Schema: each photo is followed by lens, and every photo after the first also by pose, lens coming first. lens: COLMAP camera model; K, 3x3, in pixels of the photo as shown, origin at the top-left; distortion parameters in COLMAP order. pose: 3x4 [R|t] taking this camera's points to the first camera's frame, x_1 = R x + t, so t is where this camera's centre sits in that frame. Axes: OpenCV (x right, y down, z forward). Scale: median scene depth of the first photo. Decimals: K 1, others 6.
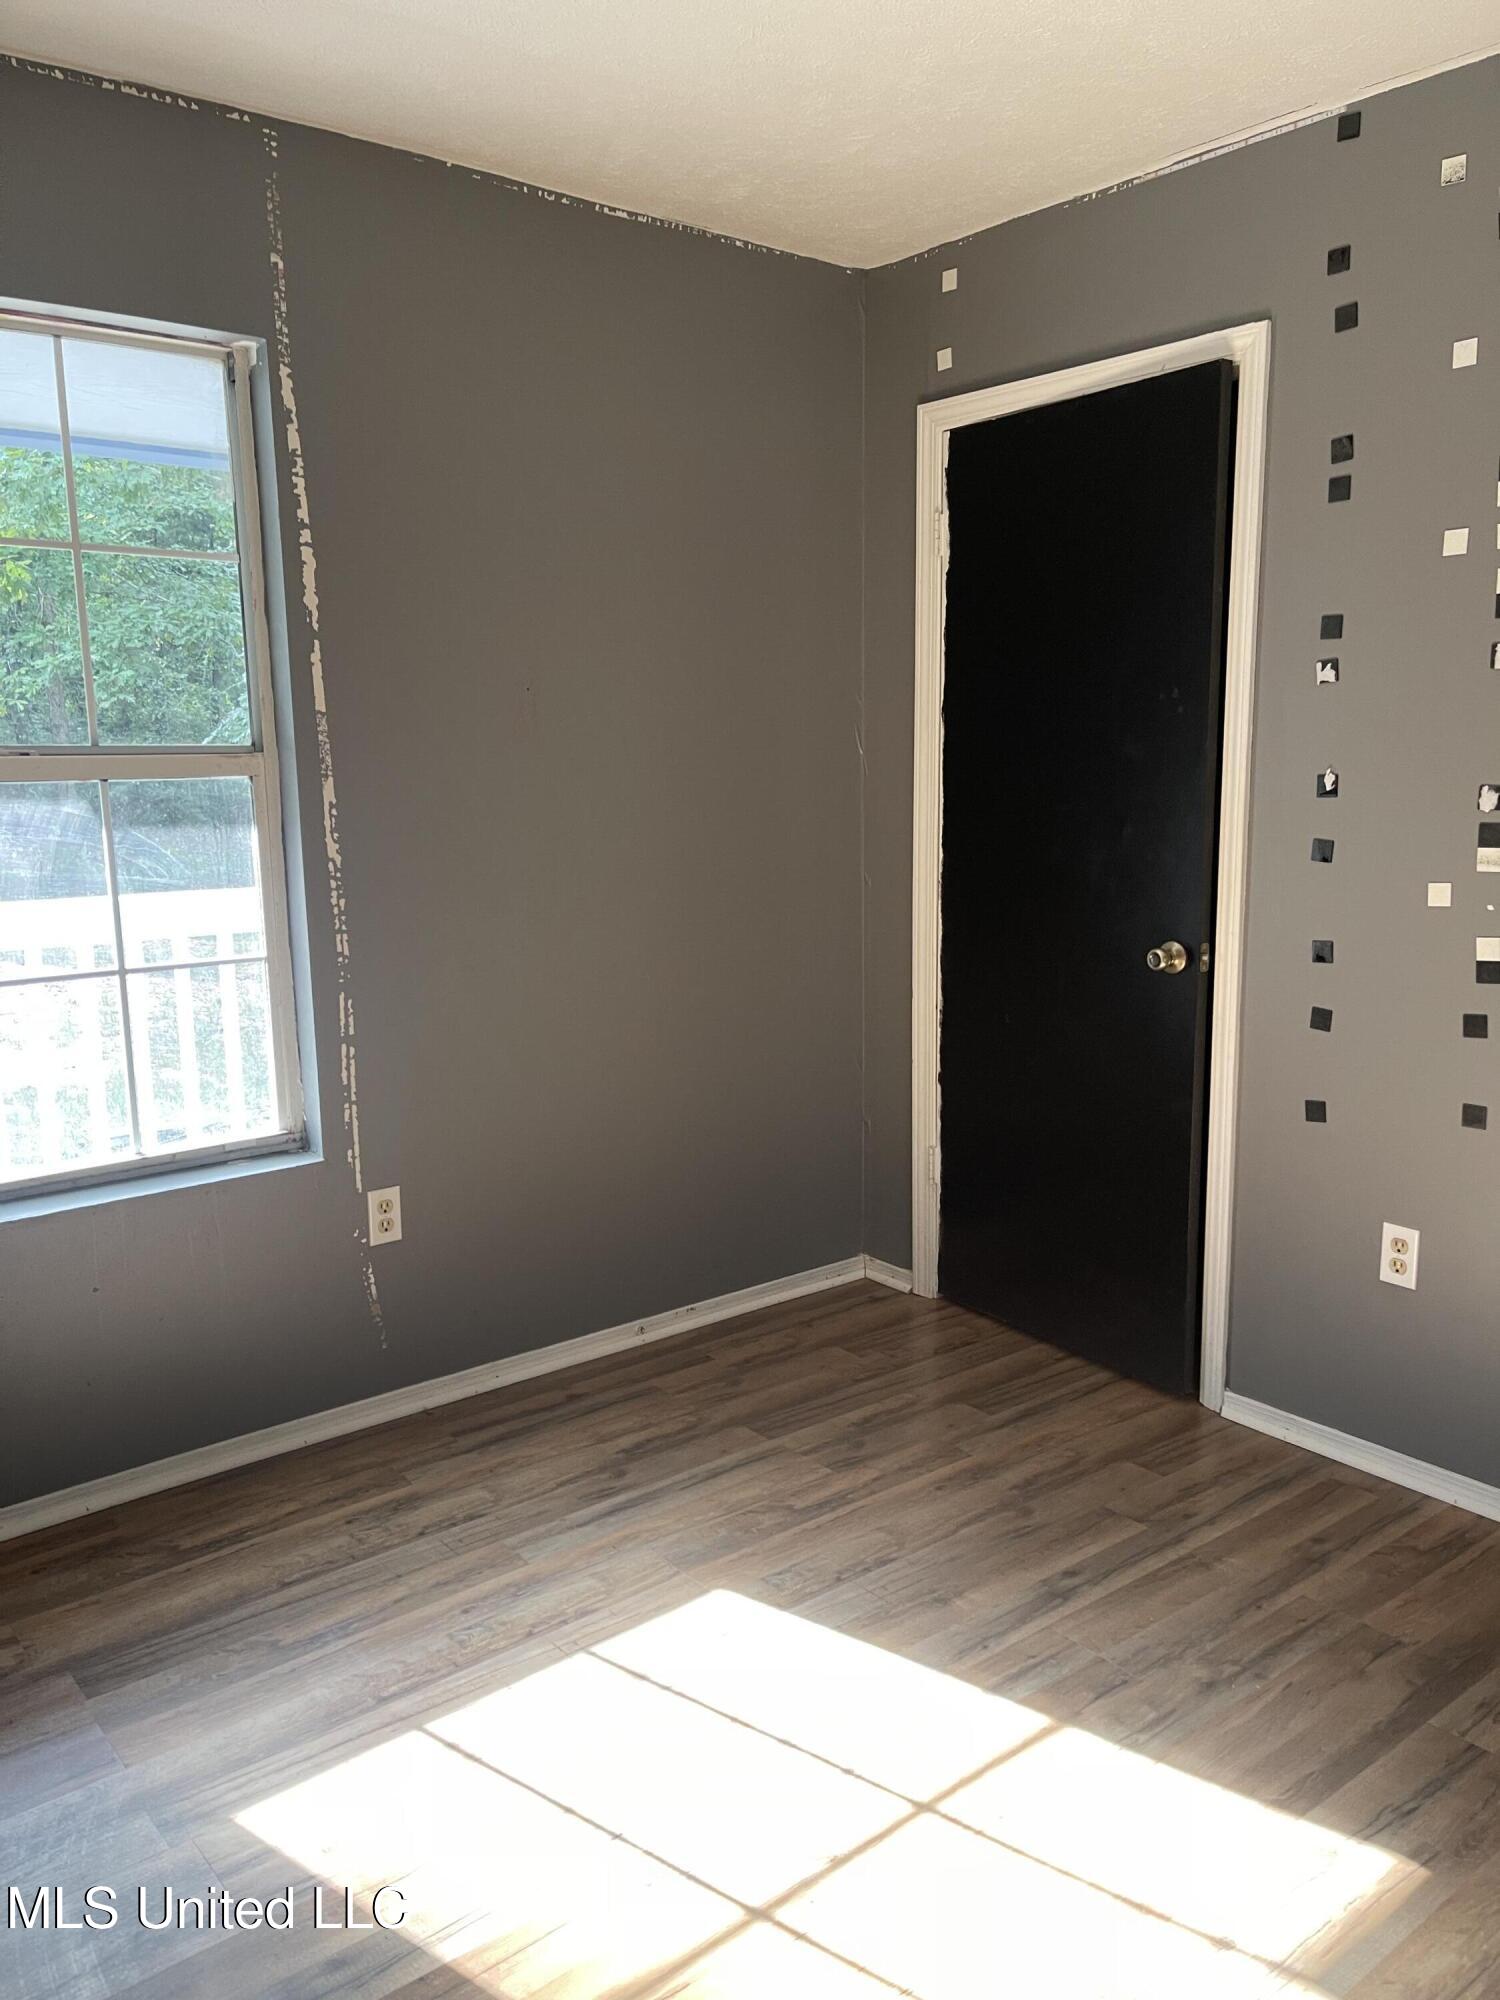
lens RADIAL K [[1555.8, 0, 747.2], [0, 1555.8, 1010.1], [0, 0, 1]] dist [0.065715, -0.096427]
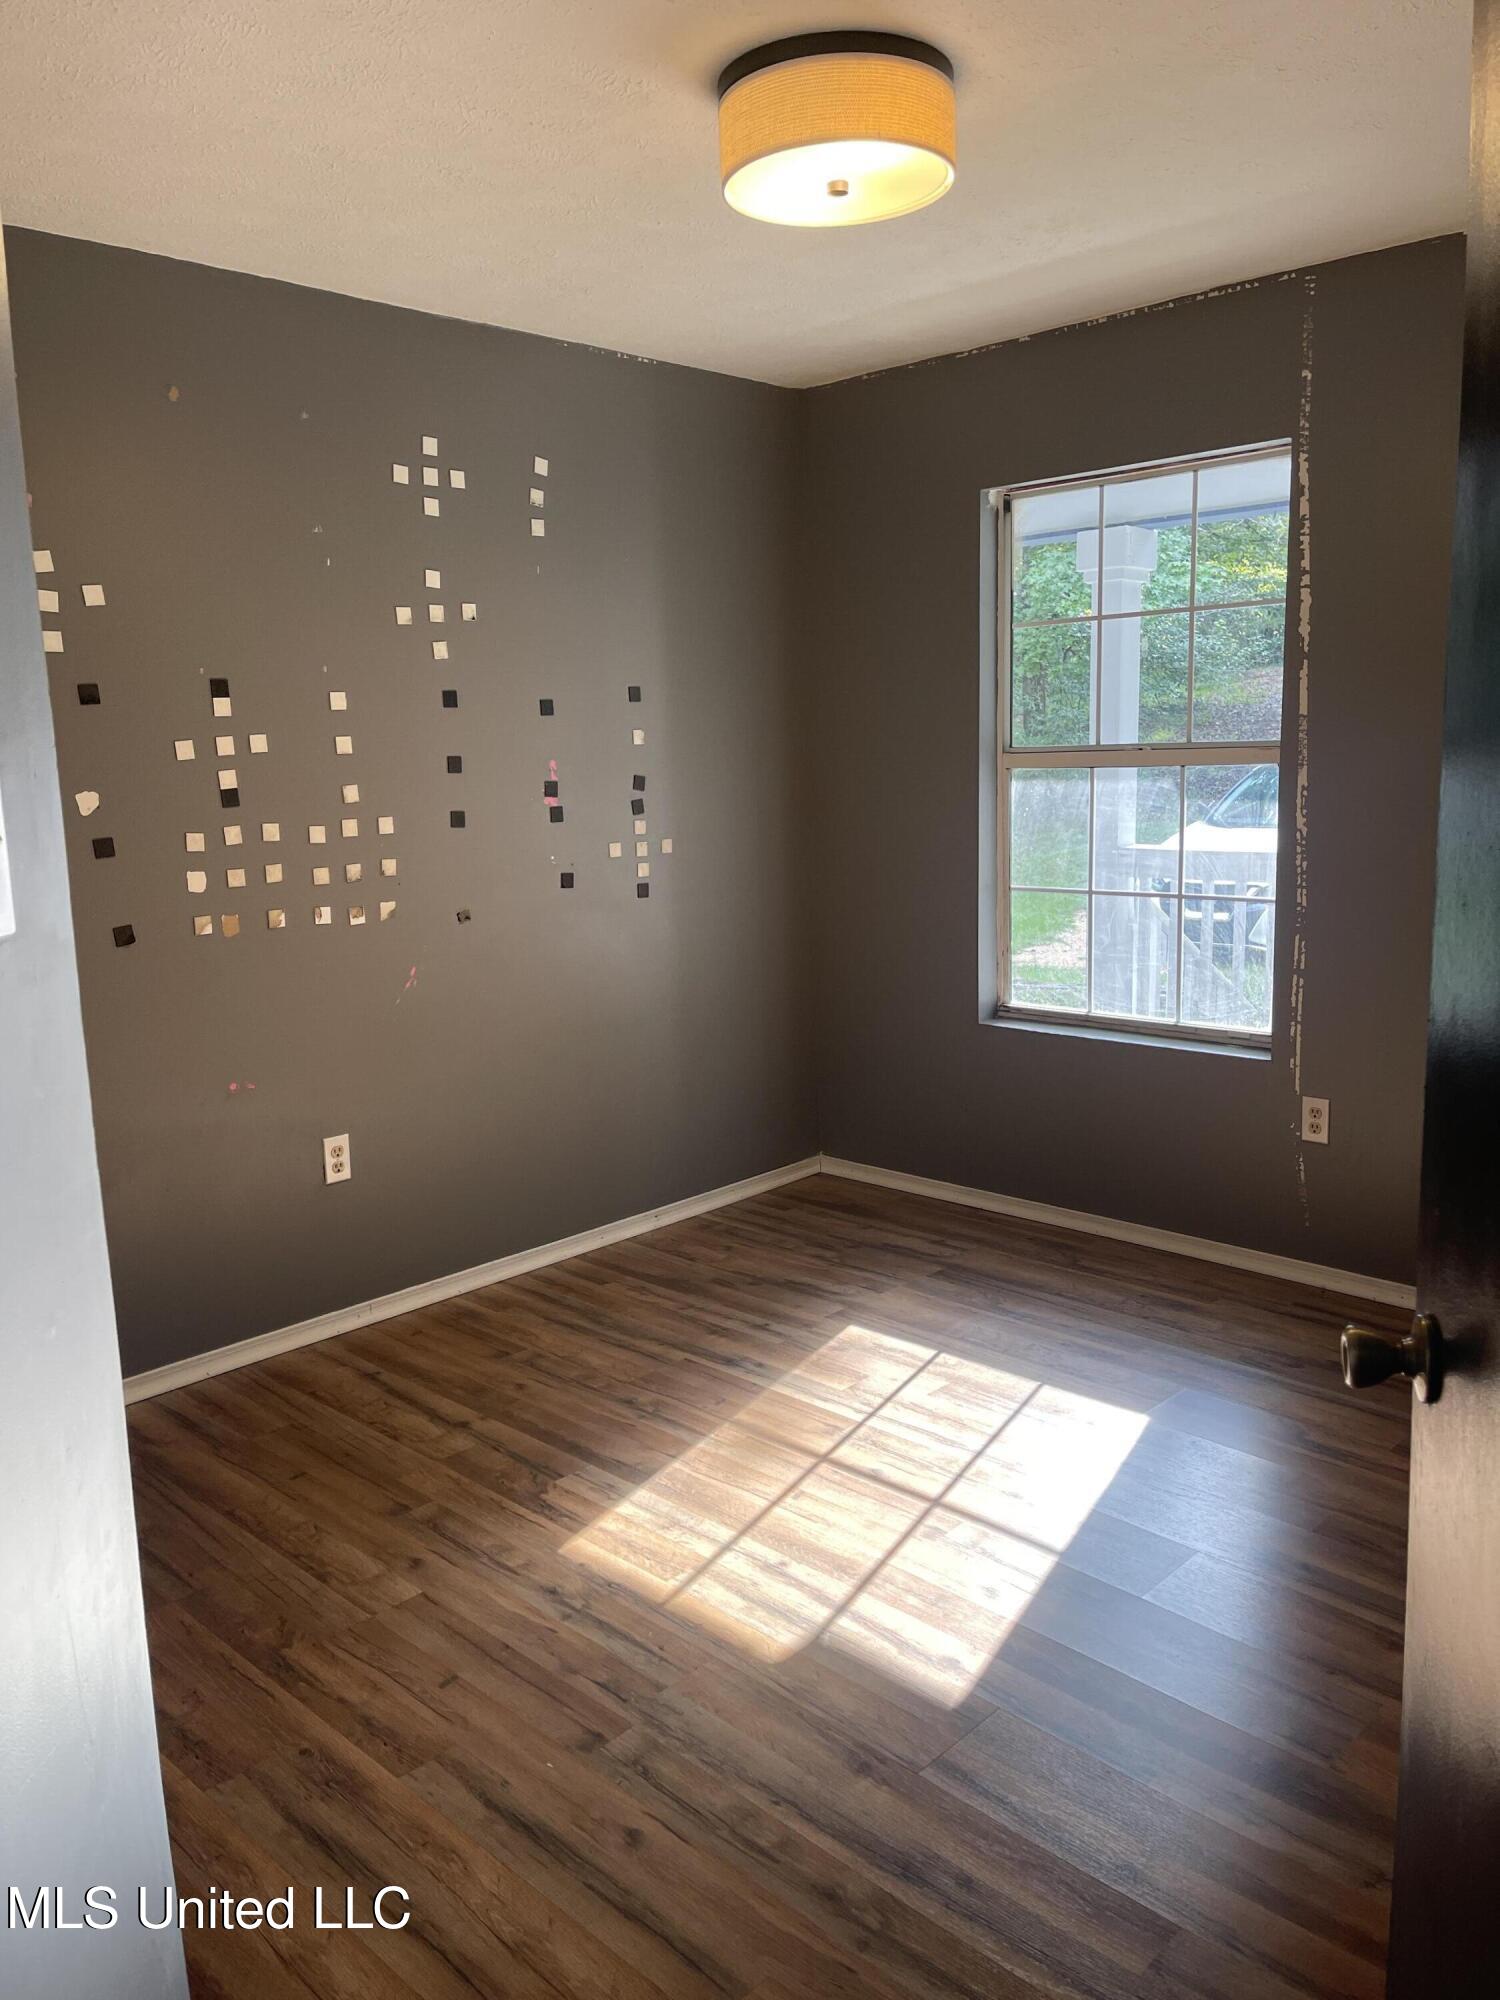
lens RADIAL K [[1555.8, 0, 747.2], [0, 1555.8, 1010.1], [0, 0, 1]] dist [0.065715, -0.096427]
pose [[0.100818, 0.178051, -0.978843, 1.009869], [-0.142526, 0.976293, 0.162908, -0.100413], [0.984643, 0.123087, 0.123805, 0.427268]]
